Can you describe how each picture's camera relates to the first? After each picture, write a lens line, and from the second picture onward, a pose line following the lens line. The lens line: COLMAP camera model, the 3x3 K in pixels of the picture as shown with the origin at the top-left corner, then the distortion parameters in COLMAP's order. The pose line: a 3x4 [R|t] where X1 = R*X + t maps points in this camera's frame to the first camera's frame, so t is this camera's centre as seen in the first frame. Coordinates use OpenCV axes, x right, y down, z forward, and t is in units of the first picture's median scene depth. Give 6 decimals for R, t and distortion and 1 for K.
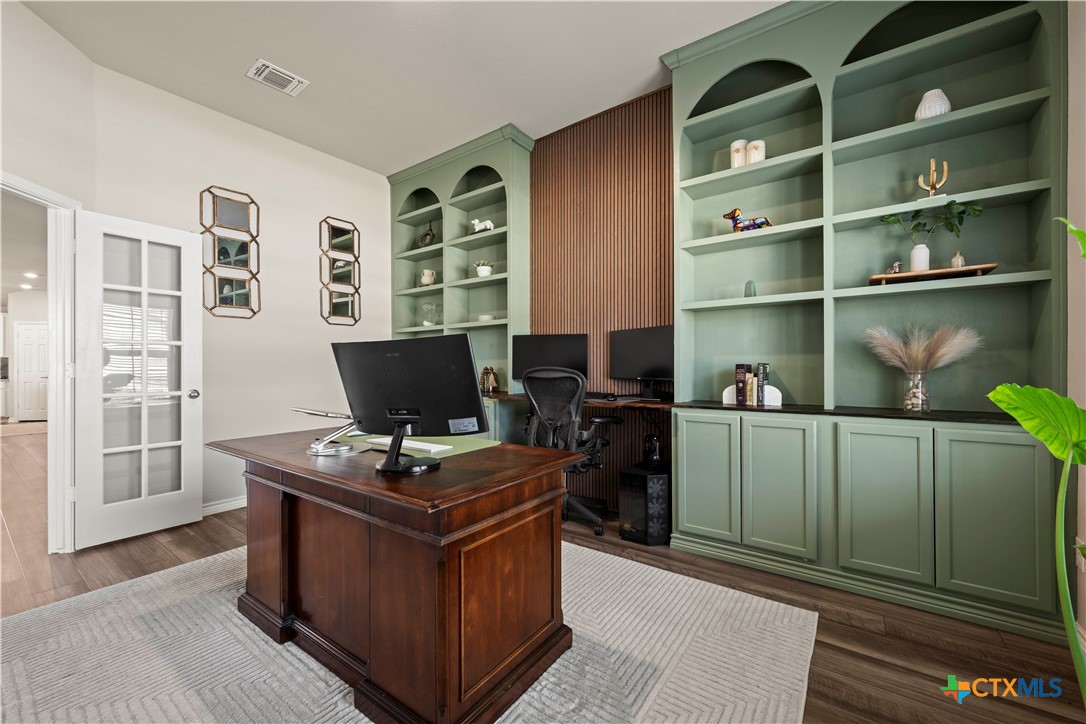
lens RADIAL K [[456.9, 0, 542.0], [0, 456.9, 369.1], [0, 0, 1]] dist [0.000431, 0.000053]
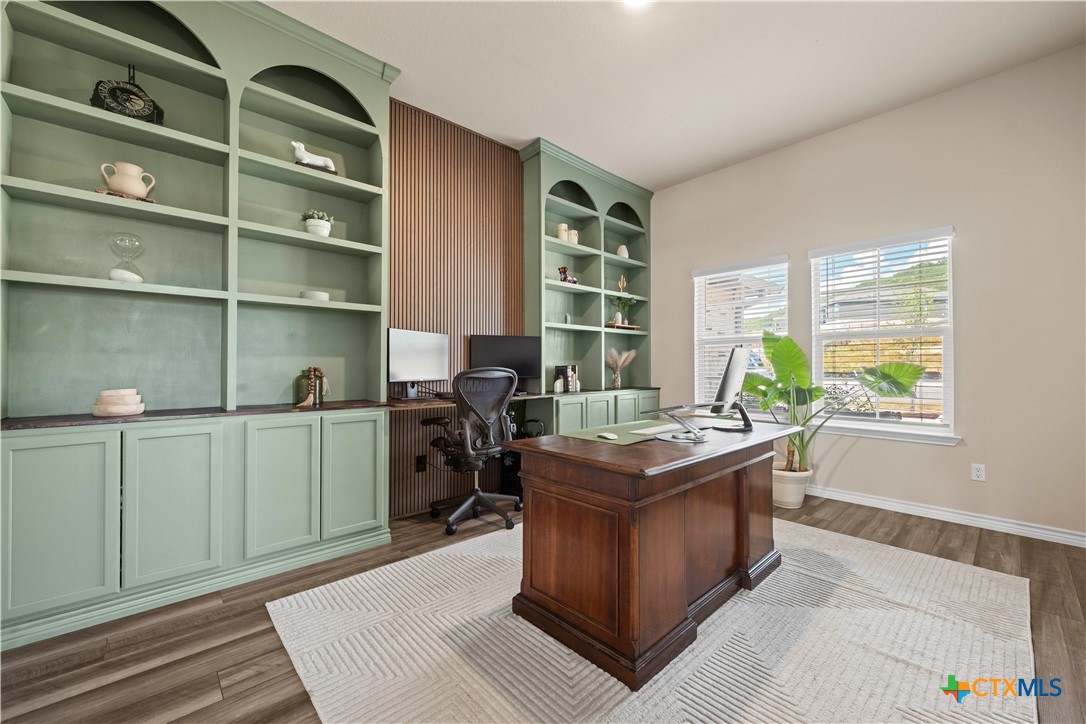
lens RADIAL K [[430.3, 0, 556.0], [0, 430.3, 370.3], [0, 0, 1]] dist [-0.000493, -0.000054]
pose [[0.159535, -0.001286, 0.987191, -0.720549], [0.001308, 0.999999, 0.001092, 0.001788], [-0.987191, 0.001117, 0.159537, 0.548808]]
